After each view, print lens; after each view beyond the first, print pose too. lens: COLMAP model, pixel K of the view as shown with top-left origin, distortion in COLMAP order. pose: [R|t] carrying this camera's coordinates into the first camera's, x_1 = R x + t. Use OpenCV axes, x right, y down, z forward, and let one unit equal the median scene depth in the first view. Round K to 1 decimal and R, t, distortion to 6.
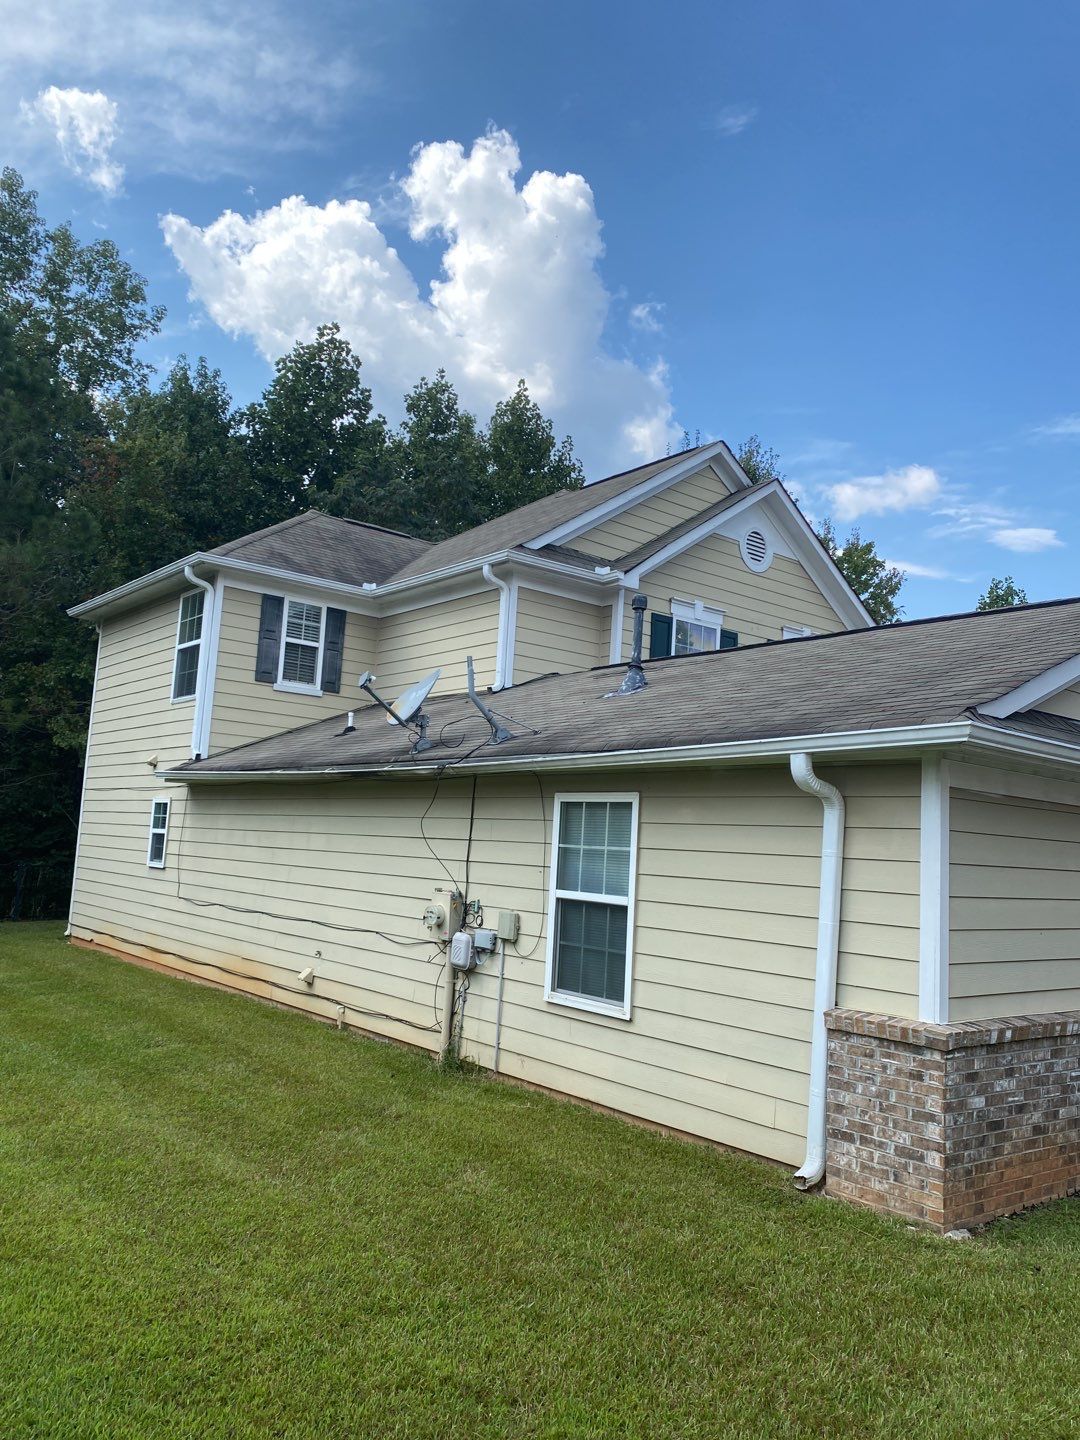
lens RADIAL K [[1100.5, 0, 543.0], [0, 1100.5, 717.8], [0, 0, 1]] dist [0.023061, -0.045282]
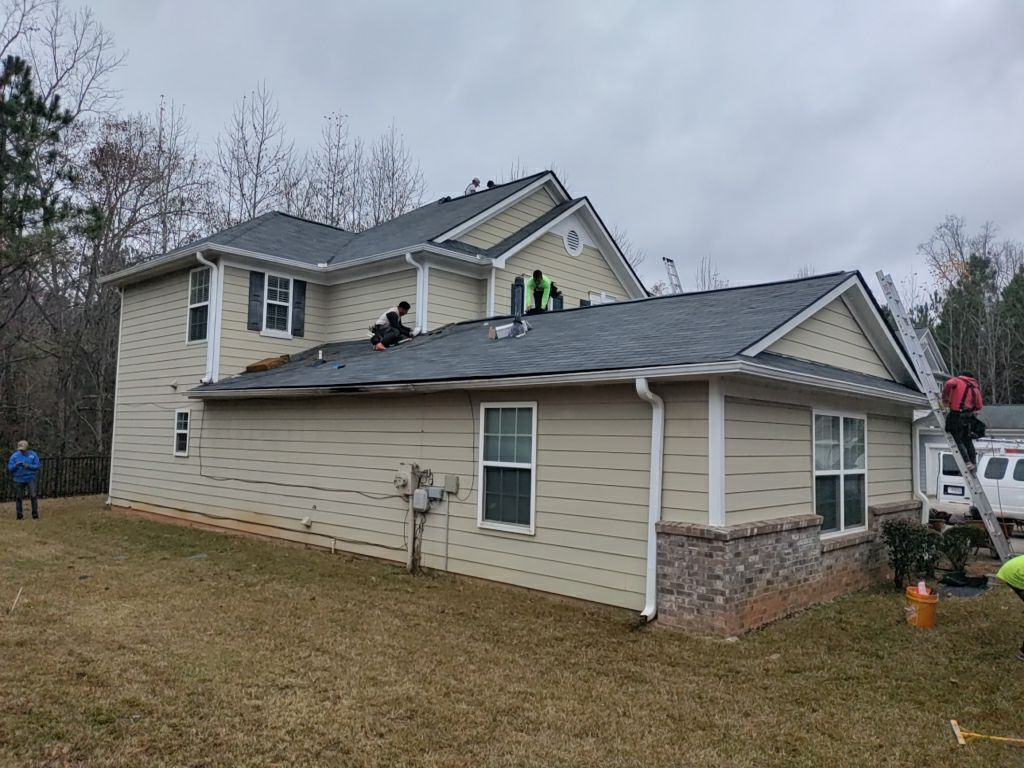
lens RADIAL K [[750.4, 0, 508.1], [0, 750.4, 385.9], [0, 0, 1]] dist [0.050704, -0.059175]
pose [[0.988957, -0.021659, 0.146613, -0.103020], [0.013230, 0.998216, 0.058223, -0.019070], [-0.147613, -0.055640, 0.987479, -0.100856]]
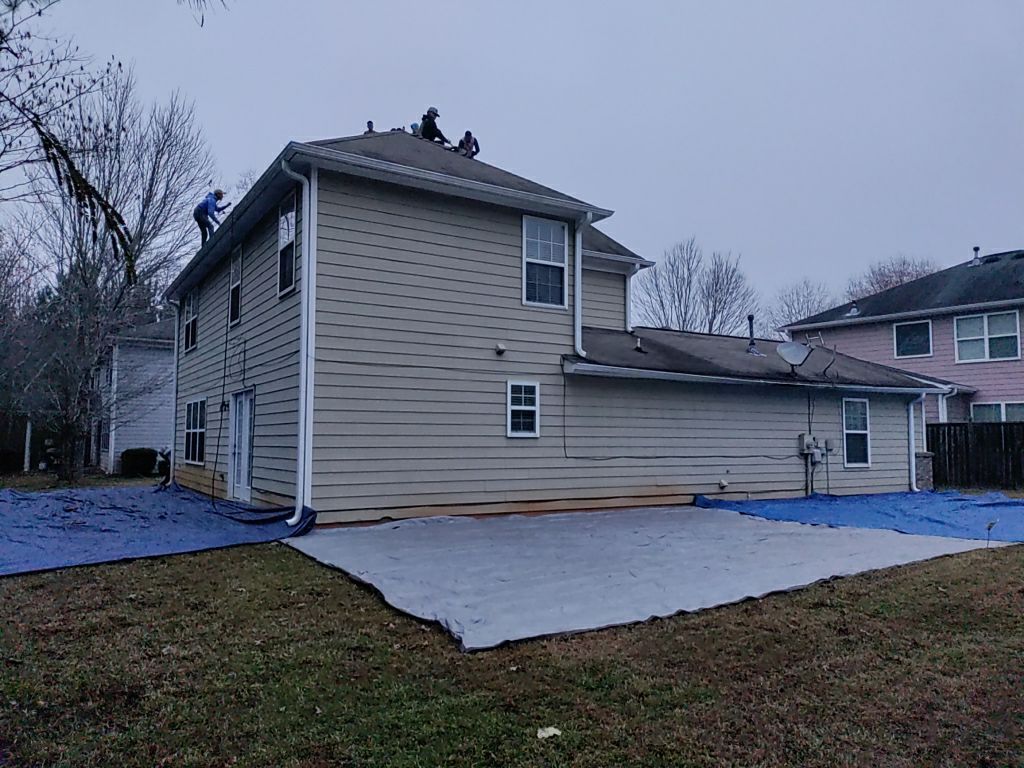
lens RADIAL K [[750.4, 0, 511.1], [0, 750.4, 385.8], [0, 0, 1]] dist [0.050704, -0.059175]
pose [[0.132529, 0.023603, 0.990898, -1.924262], [-0.112430, 0.993622, -0.008631, 0.140644], [-0.984782, -0.110263, 0.134337, 1.469788]]
